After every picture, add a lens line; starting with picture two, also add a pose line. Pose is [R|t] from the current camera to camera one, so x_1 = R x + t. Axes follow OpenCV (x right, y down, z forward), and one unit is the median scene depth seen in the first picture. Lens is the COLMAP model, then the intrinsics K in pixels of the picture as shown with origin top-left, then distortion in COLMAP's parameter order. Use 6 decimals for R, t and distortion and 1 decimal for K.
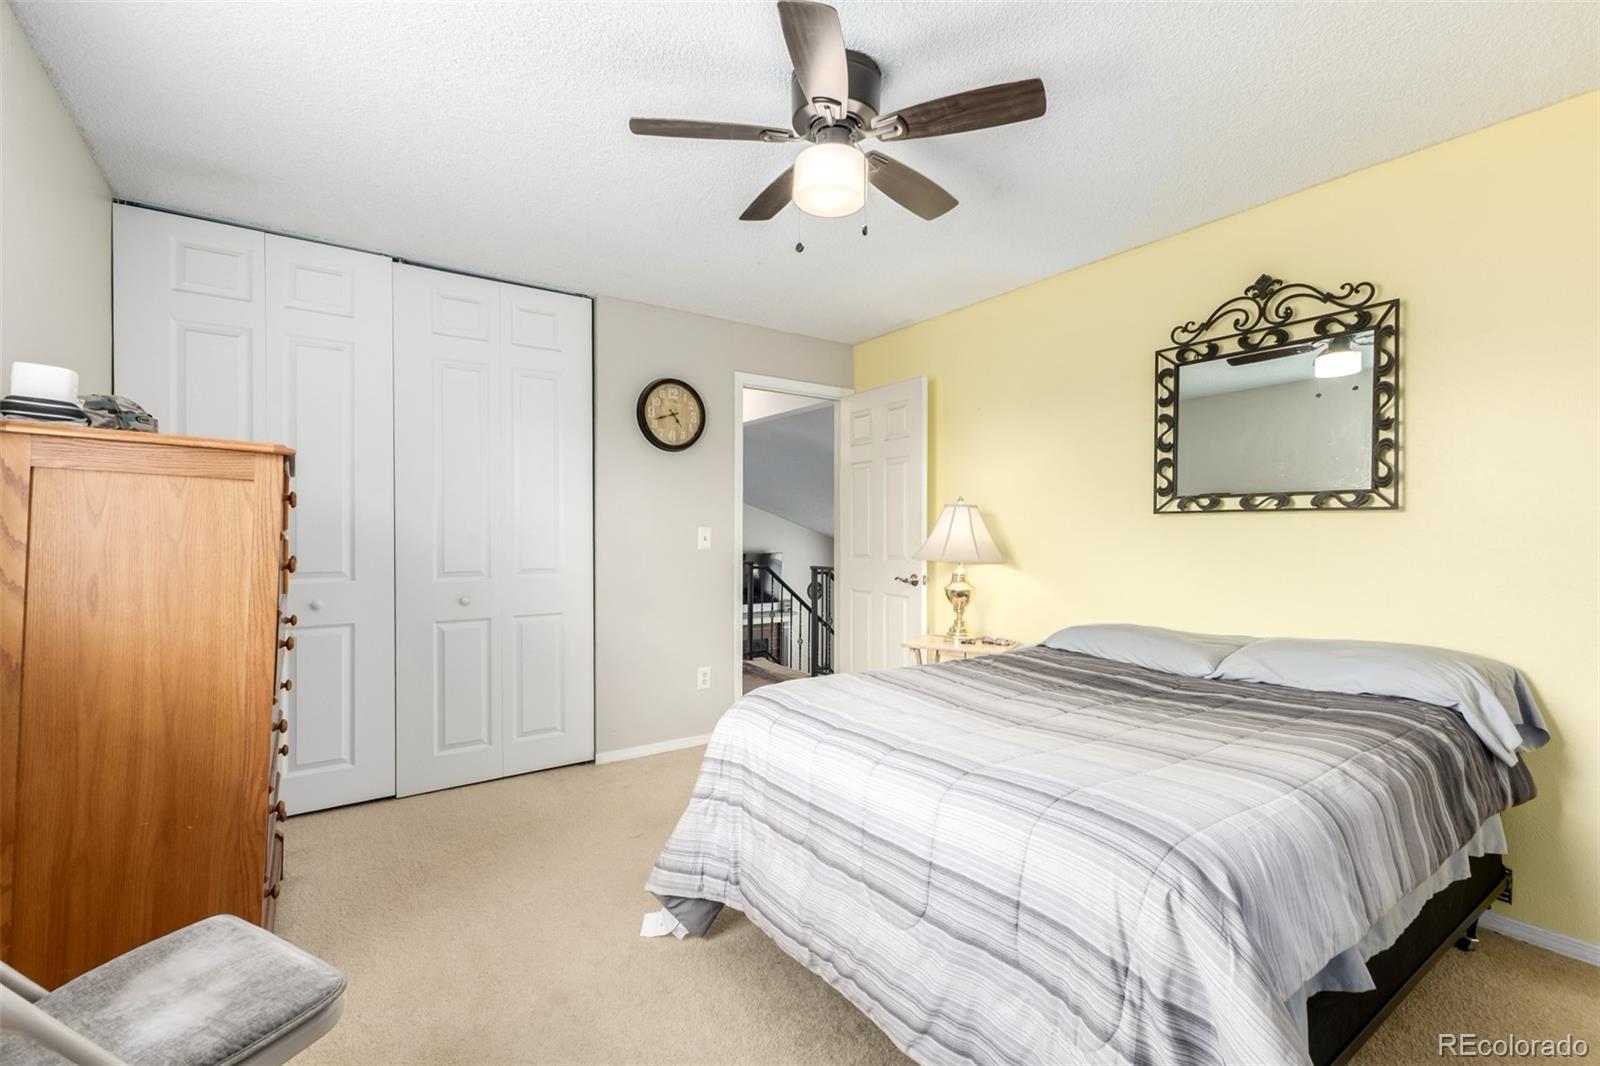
lens RADIAL K [[719.4, 0, 800.0], [0, 719.4, 533.0], [0, 0, 1]] dist [0.010647, -0.000440]
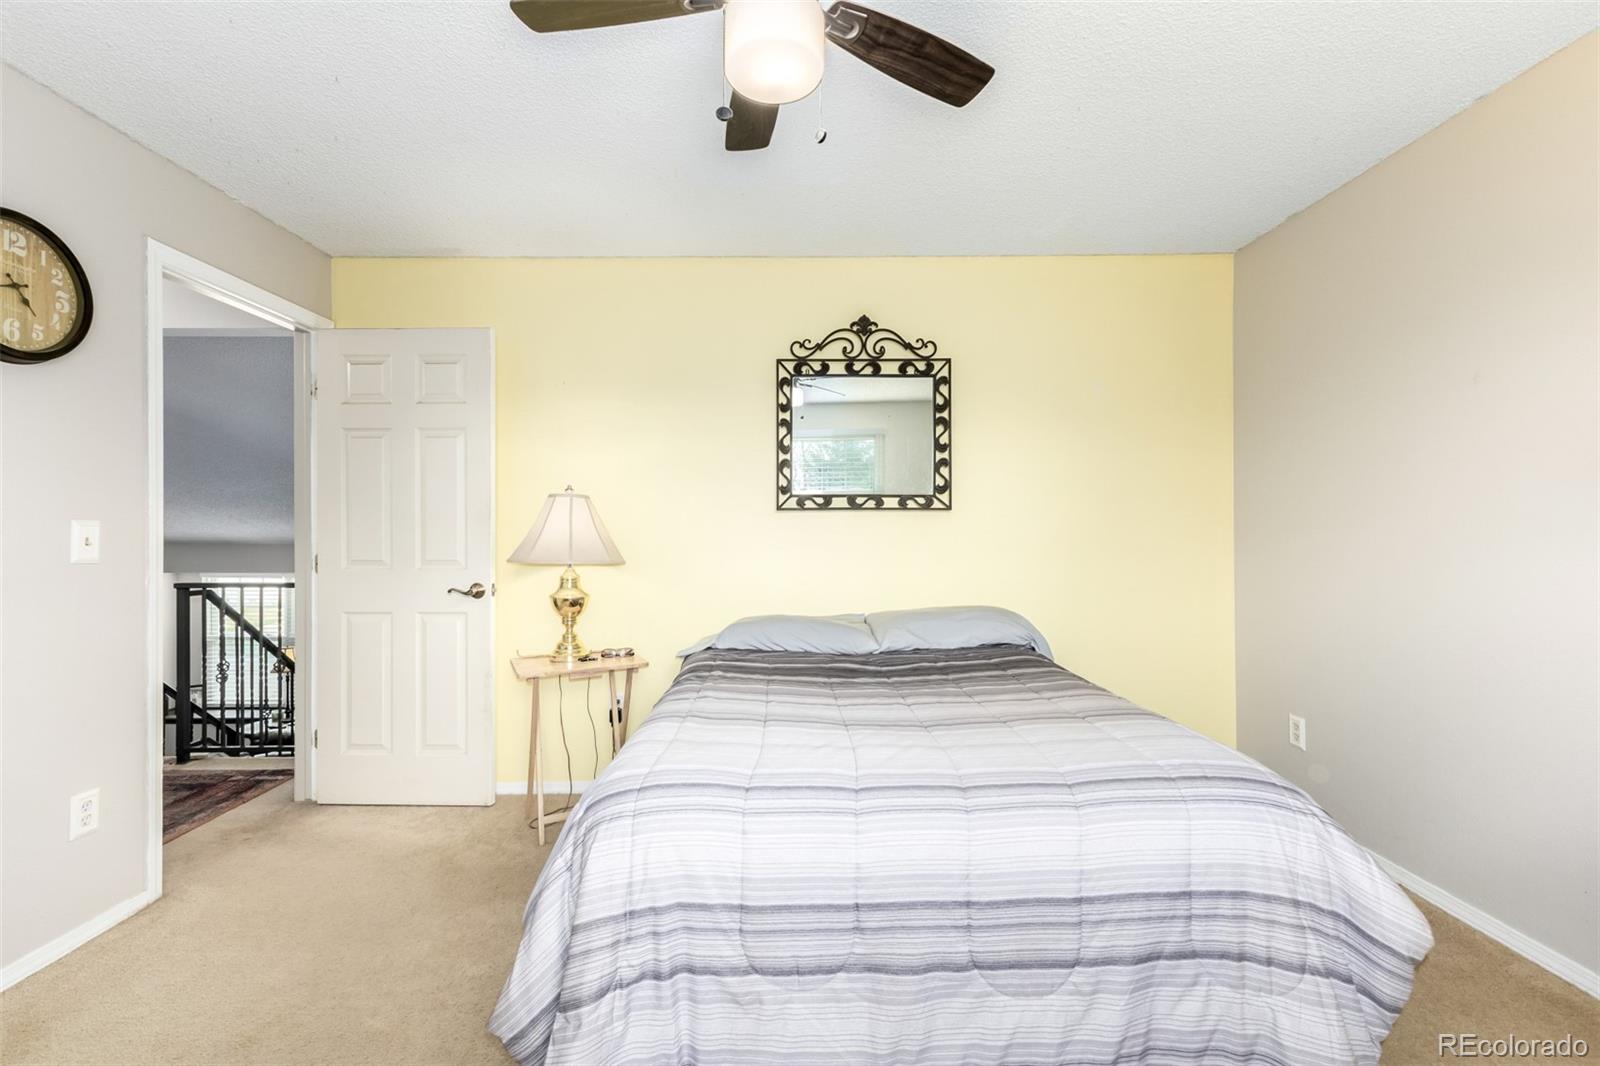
lens RADIAL K [[698.1, 0, 796.7], [0, 698.1, 525.4], [0, 0, 1]] dist [0.012315, -0.002878]
pose [[0.559096, 0.000061, 0.829103, -0.407089], [0.005050, 0.999981, -0.003479, 0.000099], [-0.829088, 0.006132, 0.559085, 0.449766]]
